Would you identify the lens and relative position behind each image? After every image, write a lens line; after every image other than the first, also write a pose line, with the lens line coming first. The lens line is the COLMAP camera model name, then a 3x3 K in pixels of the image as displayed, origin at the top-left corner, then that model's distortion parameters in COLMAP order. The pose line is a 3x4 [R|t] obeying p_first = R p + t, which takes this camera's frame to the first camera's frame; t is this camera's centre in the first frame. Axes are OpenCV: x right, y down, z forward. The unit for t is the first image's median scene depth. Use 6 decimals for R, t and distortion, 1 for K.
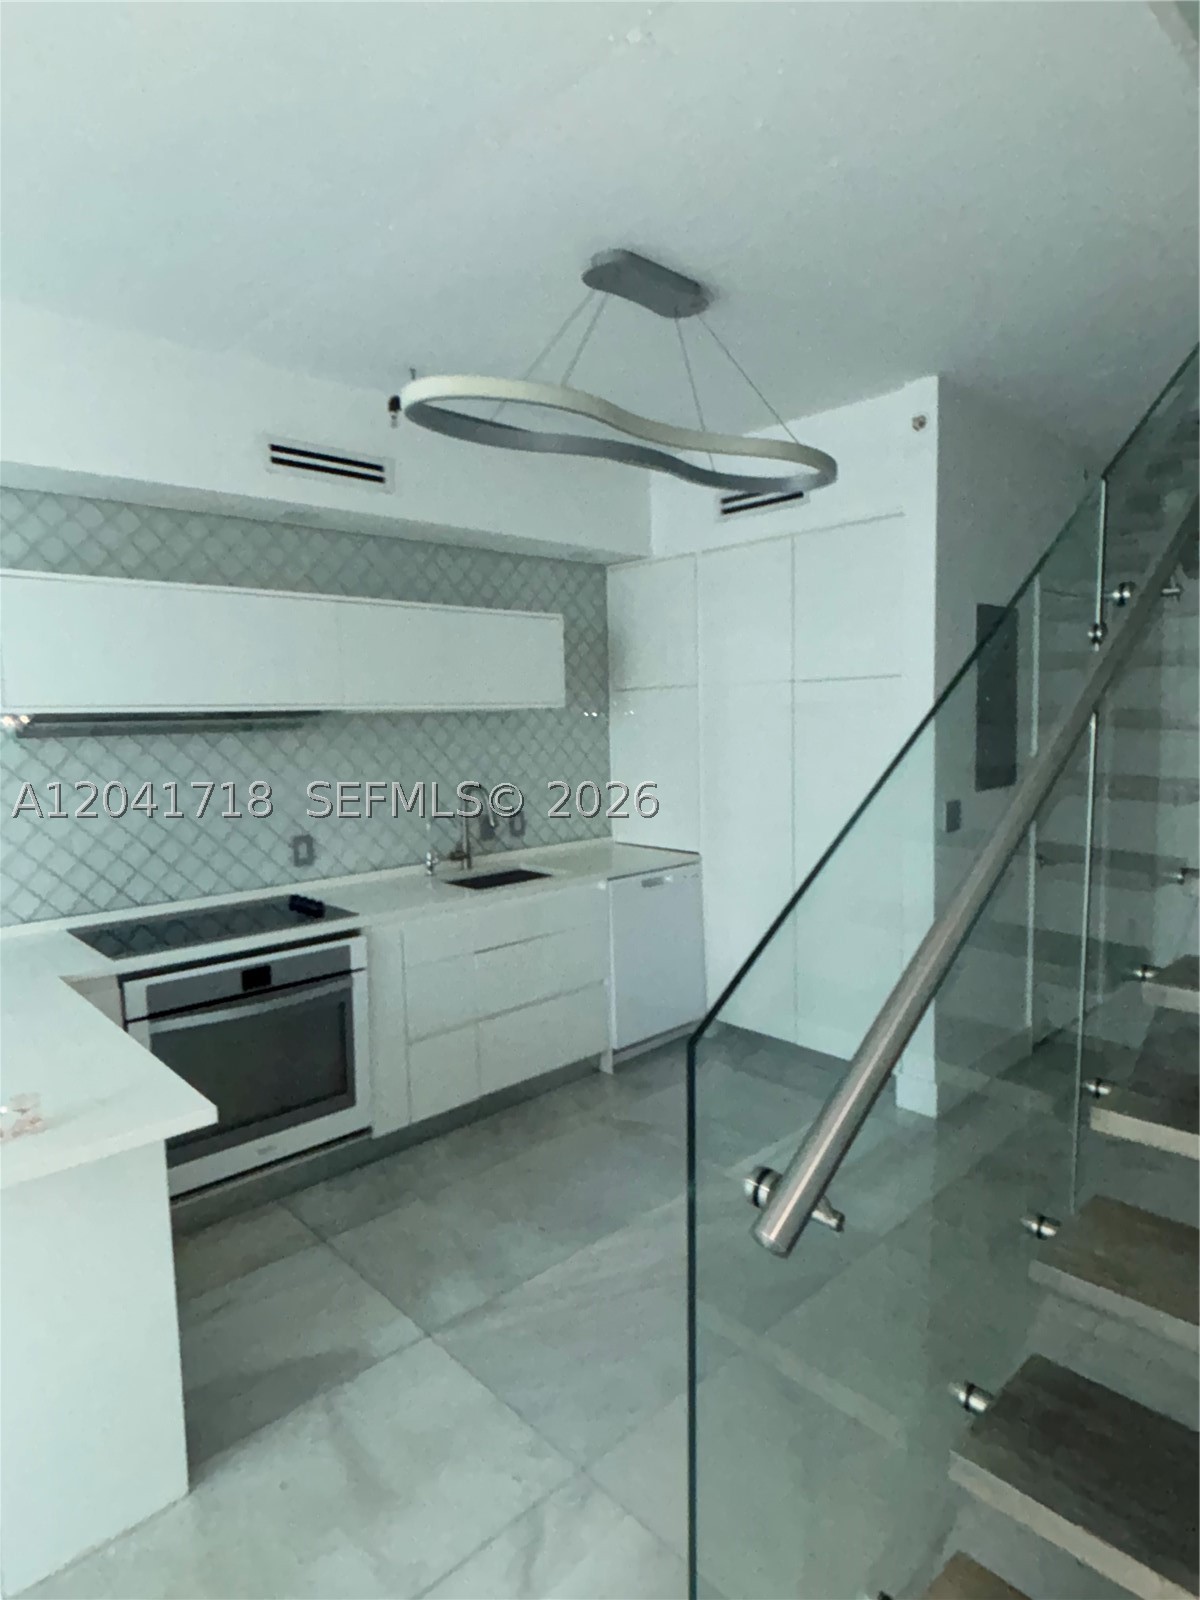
lens RADIAL K [[907.9, 0, 610.7], [0, 907.9, 798.2], [0, 0, 1]] dist [0.010112, -0.004085]
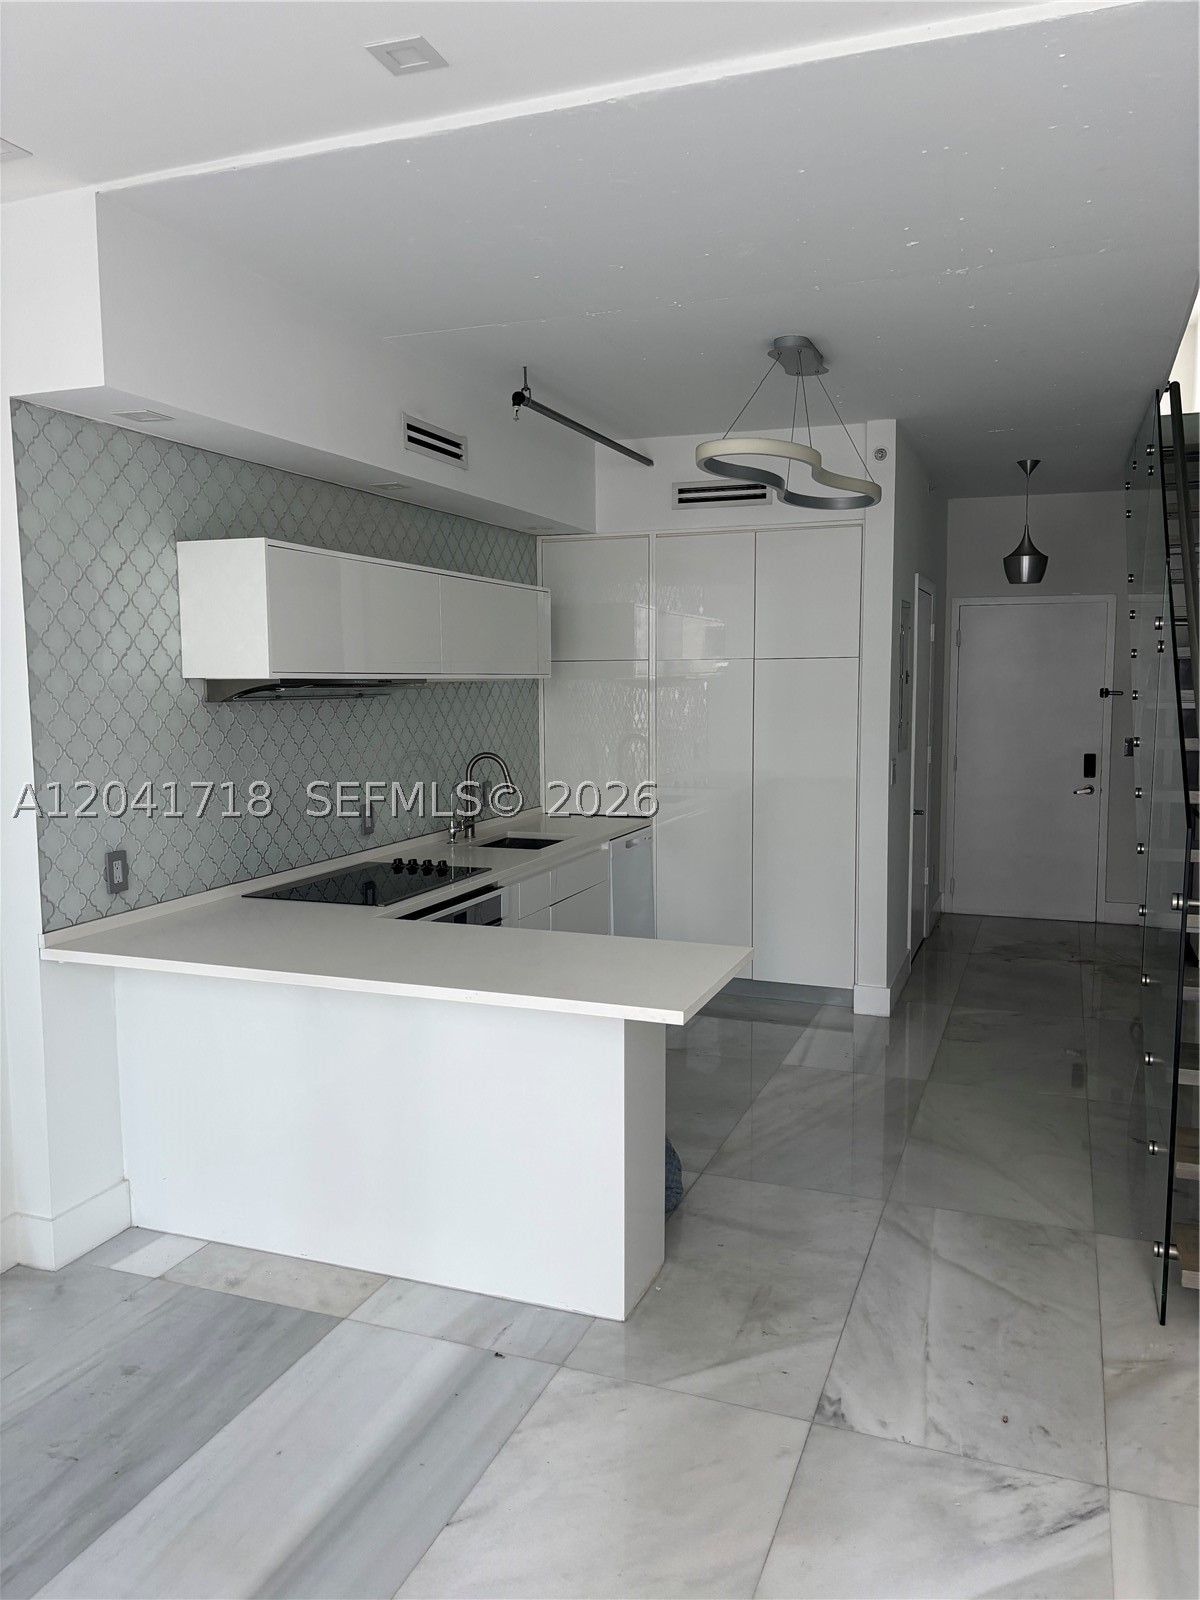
lens RADIAL K [[1200.8, 0, 598.7], [0, 1200.8, 806.2], [0, 0, 1]] dist [0.016522, -0.011169]
pose [[0.901711, -0.029201, 0.431351, -0.701409], [0.024914, 0.999568, 0.015587, 0.031042], [-0.431620, -0.003308, 0.902049, -0.305093]]
